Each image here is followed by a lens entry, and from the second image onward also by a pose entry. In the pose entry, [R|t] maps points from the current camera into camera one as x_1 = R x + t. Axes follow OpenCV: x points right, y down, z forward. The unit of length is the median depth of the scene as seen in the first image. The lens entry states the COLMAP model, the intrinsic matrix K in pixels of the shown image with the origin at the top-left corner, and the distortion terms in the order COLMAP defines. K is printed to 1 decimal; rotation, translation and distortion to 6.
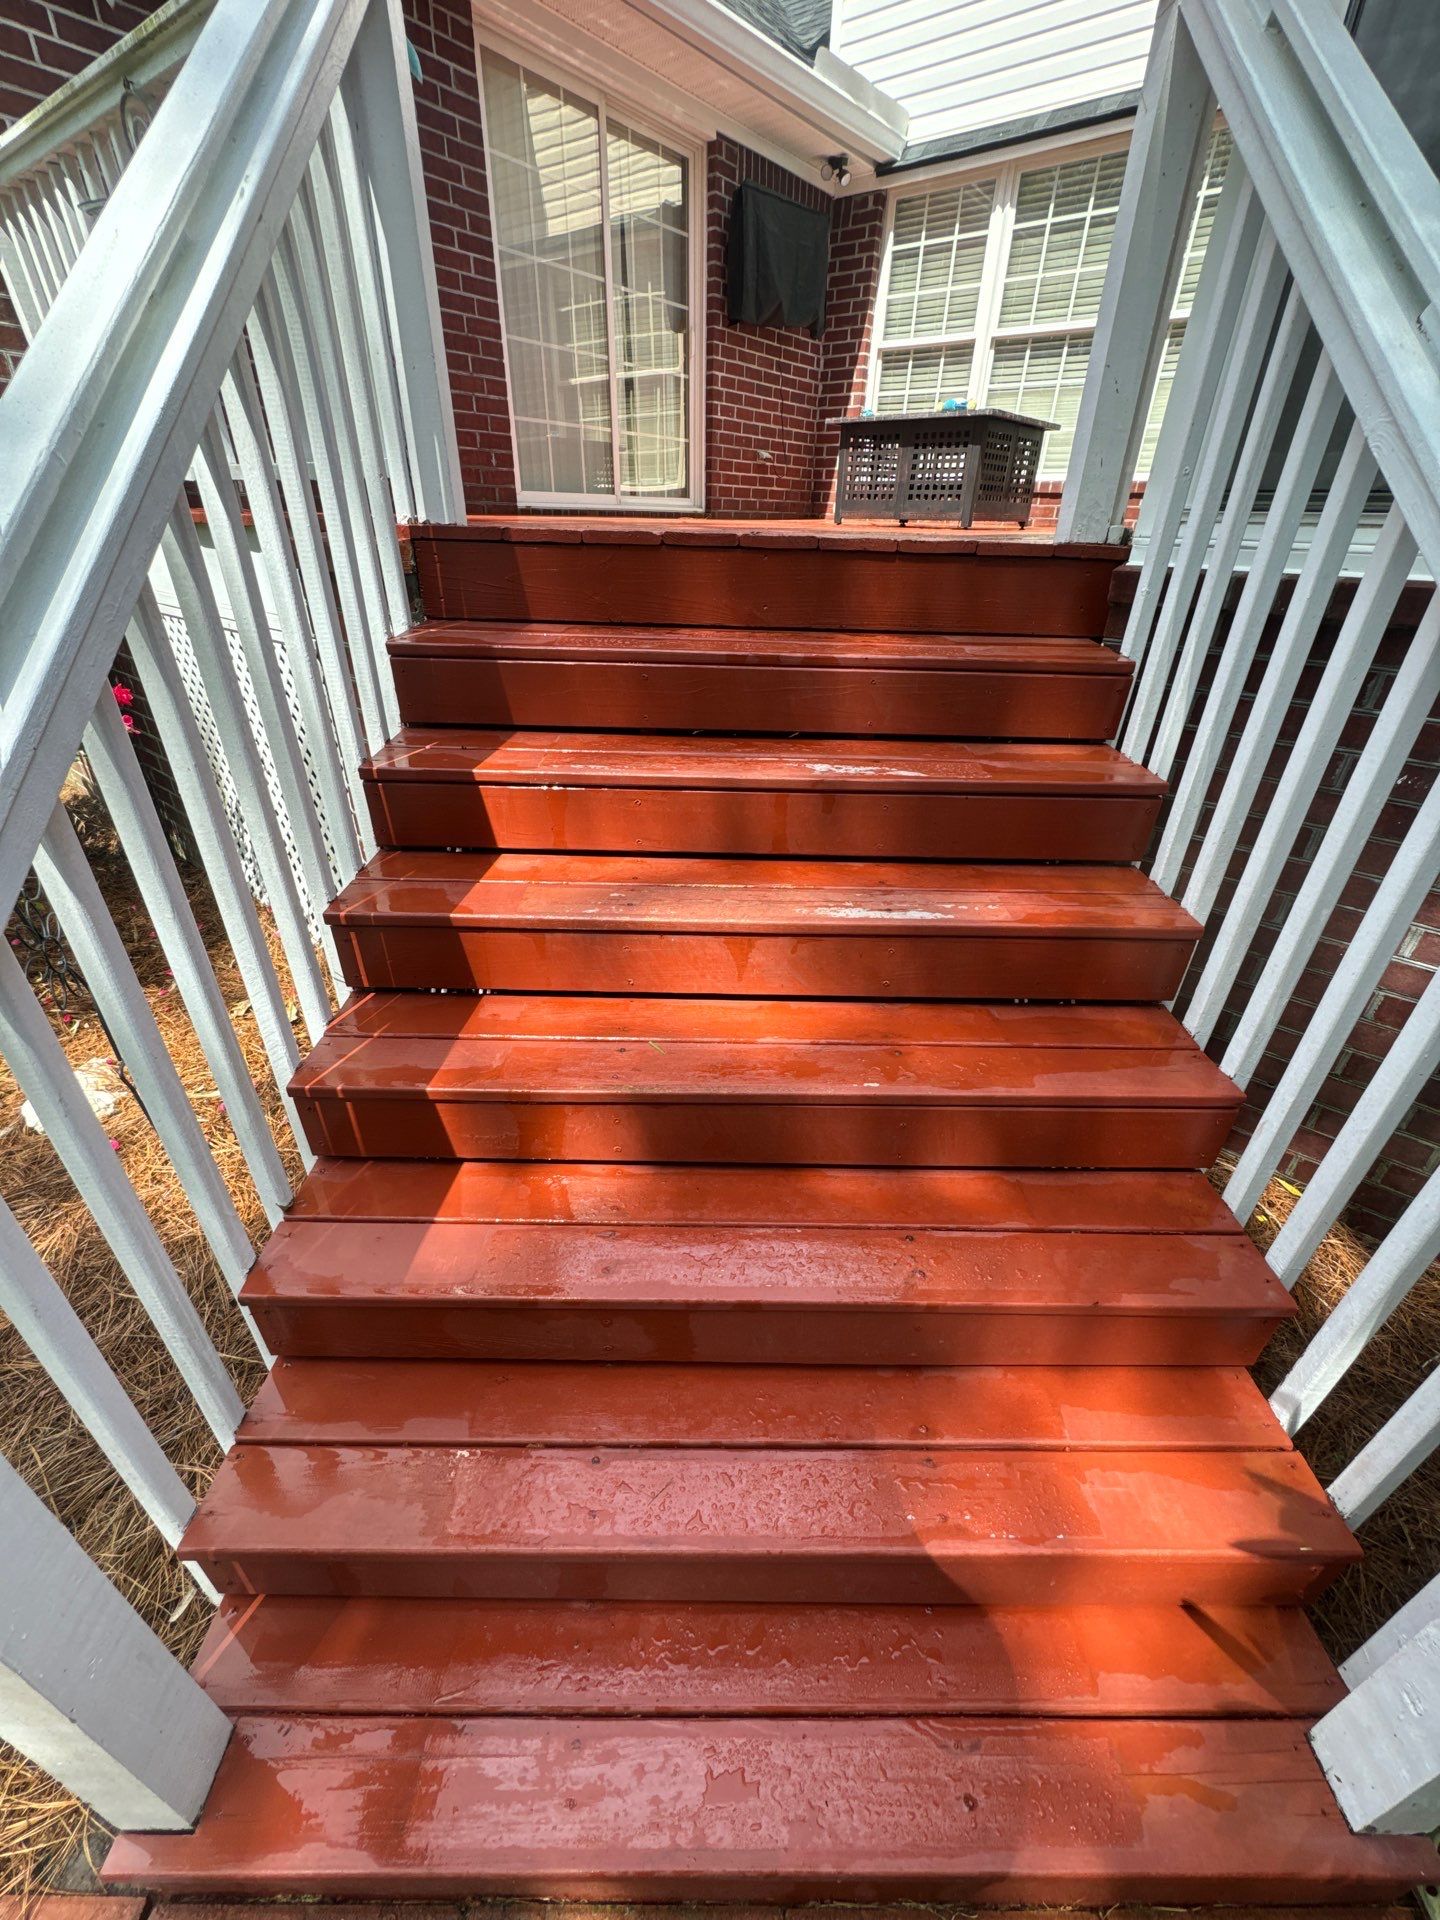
lens RADIAL K [[769.5, 0, 718.9], [0, 769.5, 959.6], [0, 0, 1]] dist [-0.002371, 0.001014]
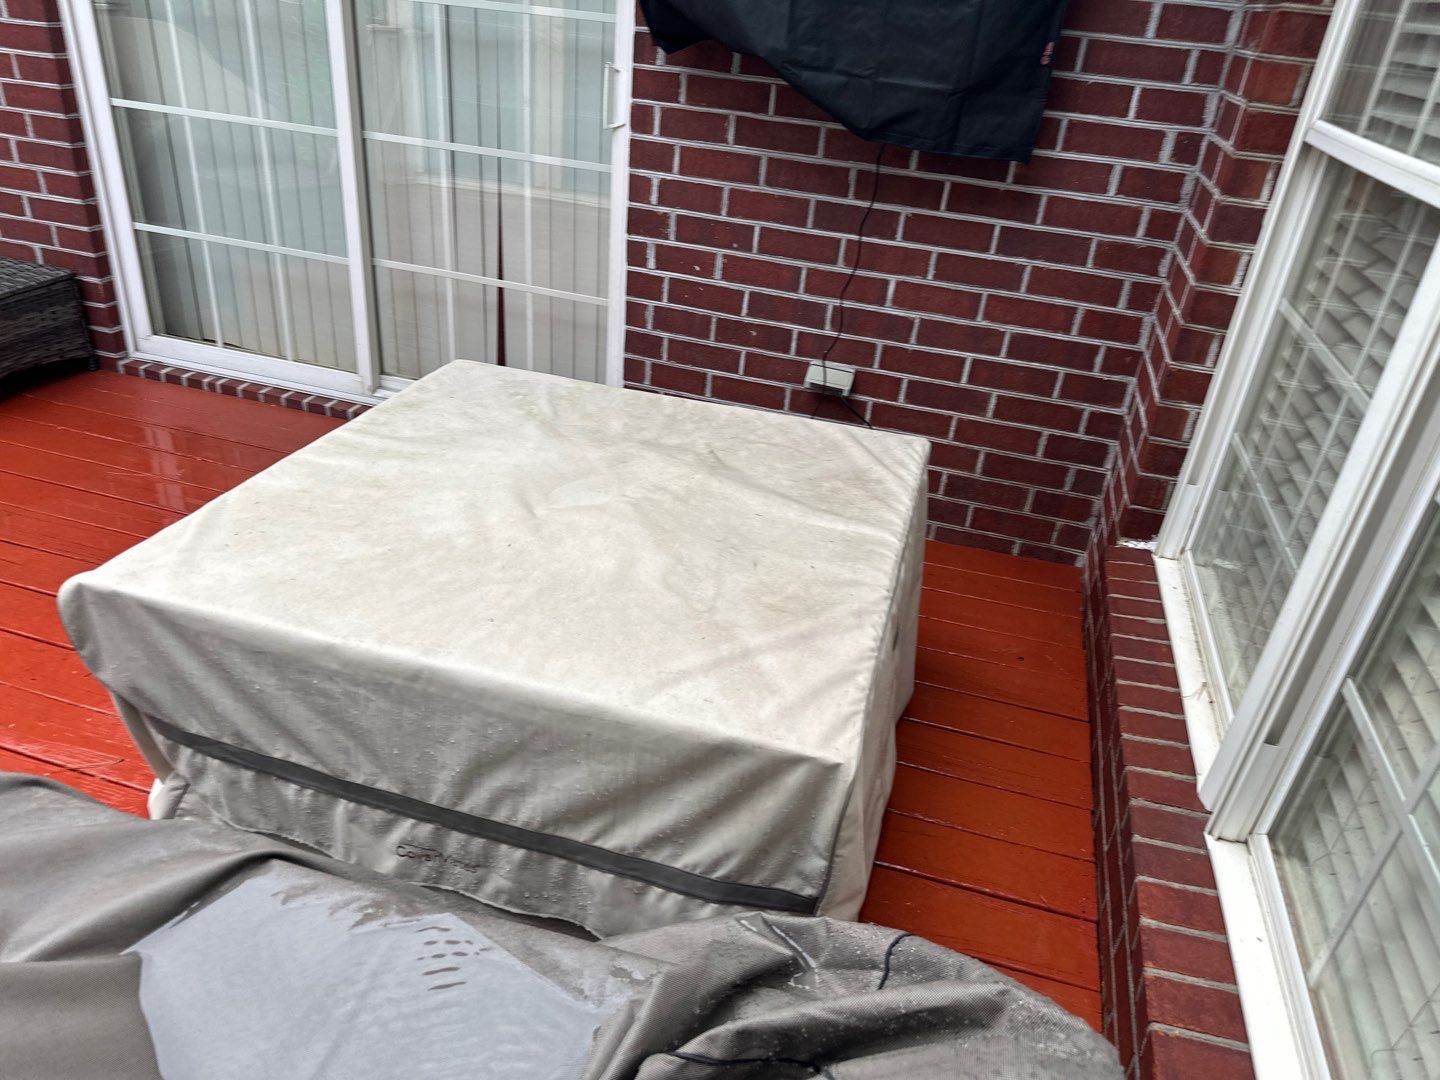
lens RADIAL K [[1006.5, 0, 689.4], [0, 1006.5, 571.9], [0, 0, 1]] dist [0.035565, -0.042950]
pose [[0.378488, 0.476064, -0.793794, 0.488209], [-0.527479, 0.815648, 0.237664, -0.733311], [0.760600, 0.328757, 0.559827, 0.805936]]
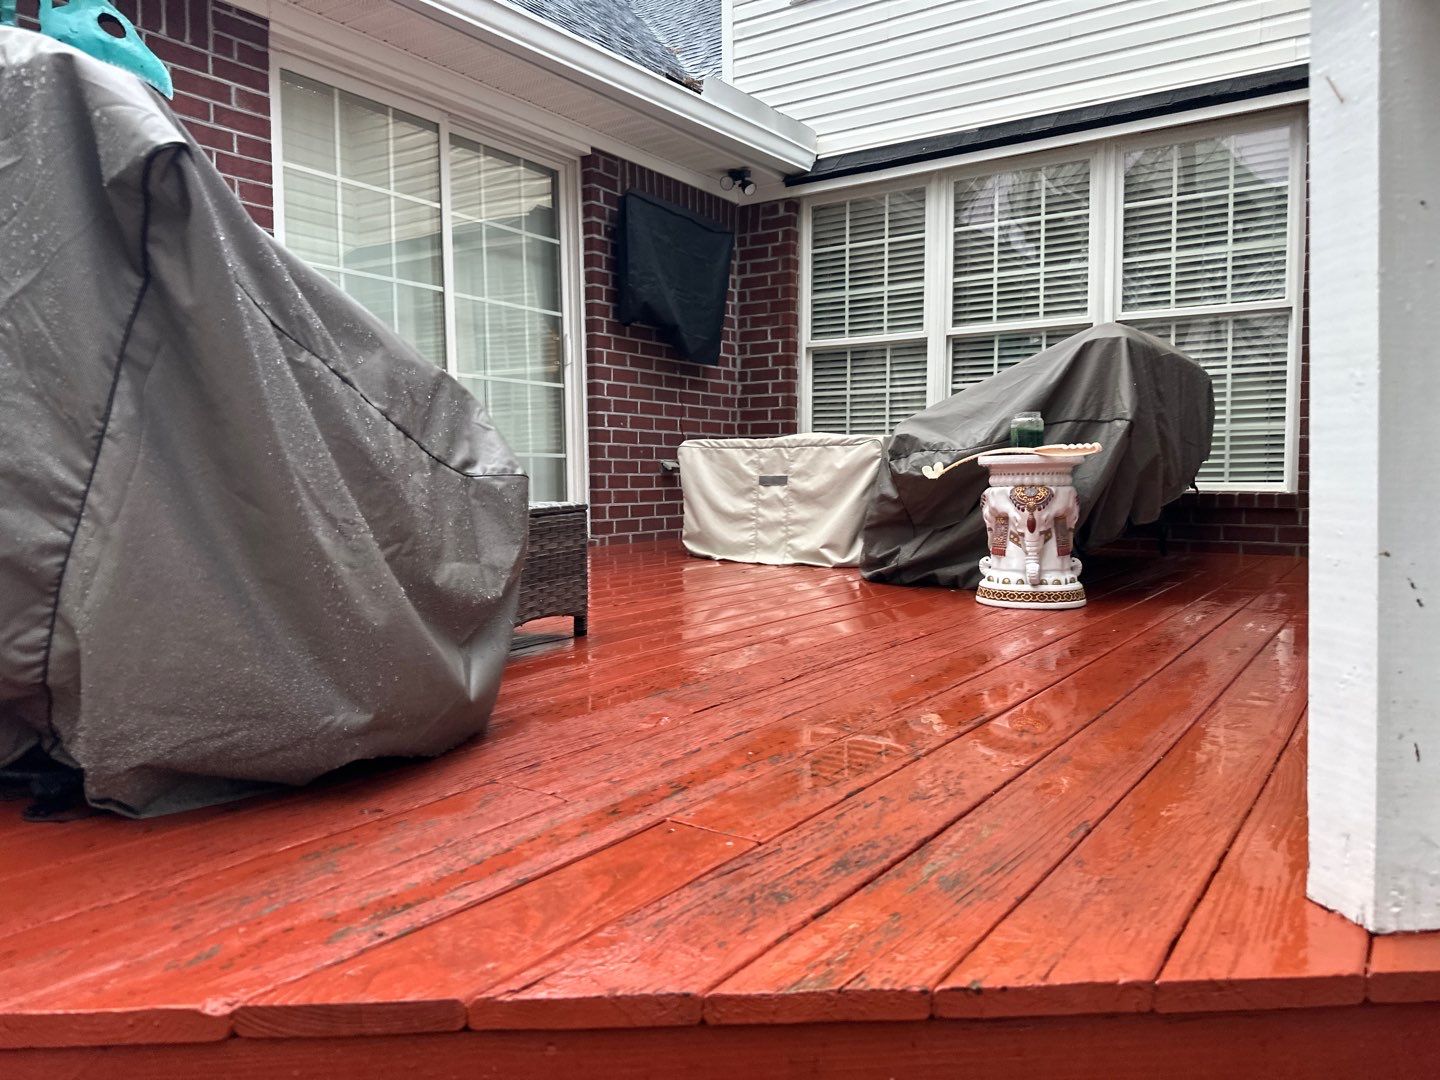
lens RADIAL K [[1007.9, 0, 717.2], [0, 1007.9, 552.3], [0, 0, 1]] dist [0.040874, -0.041874]
pose [[0.996967, -0.033410, 0.070295, 0.036133], [0.060544, 0.900462, -0.430701, -0.170906], [-0.048908, 0.433650, 0.899753, 0.165810]]
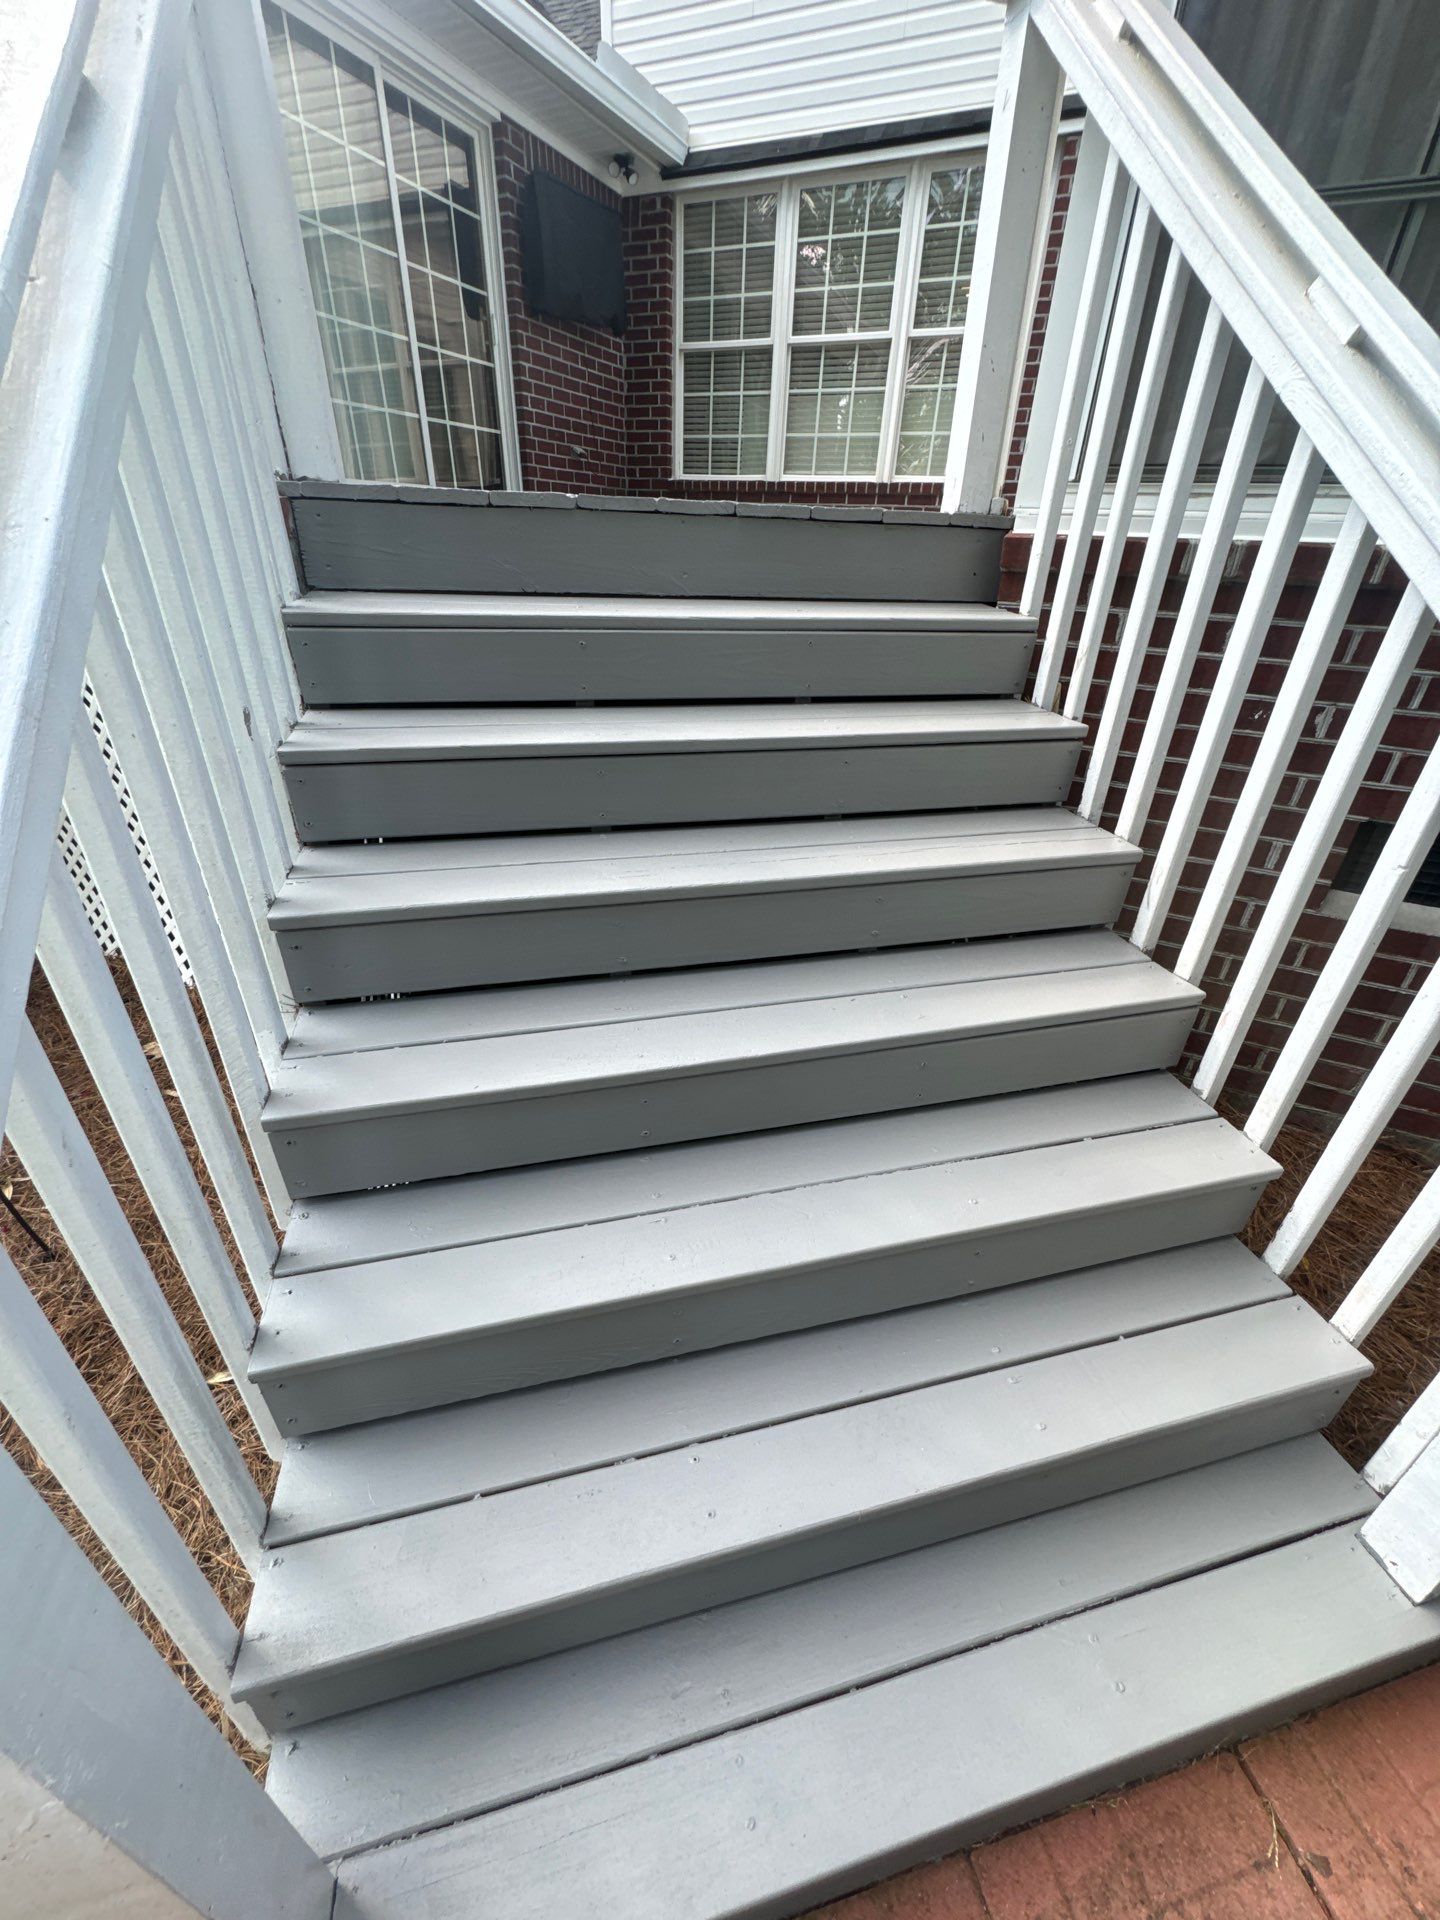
lens RADIAL K [[767.1, 0, 718.9], [0, 767.1, 958.0], [0, 0, 1]] dist [0.001947, -0.001012]
pose [[0.970603, -0.111526, 0.213290, -0.053820], [0.113574, 0.993526, 0.002664, 0.010169], [-0.212206, 0.021638, 0.976985, 0.014310]]
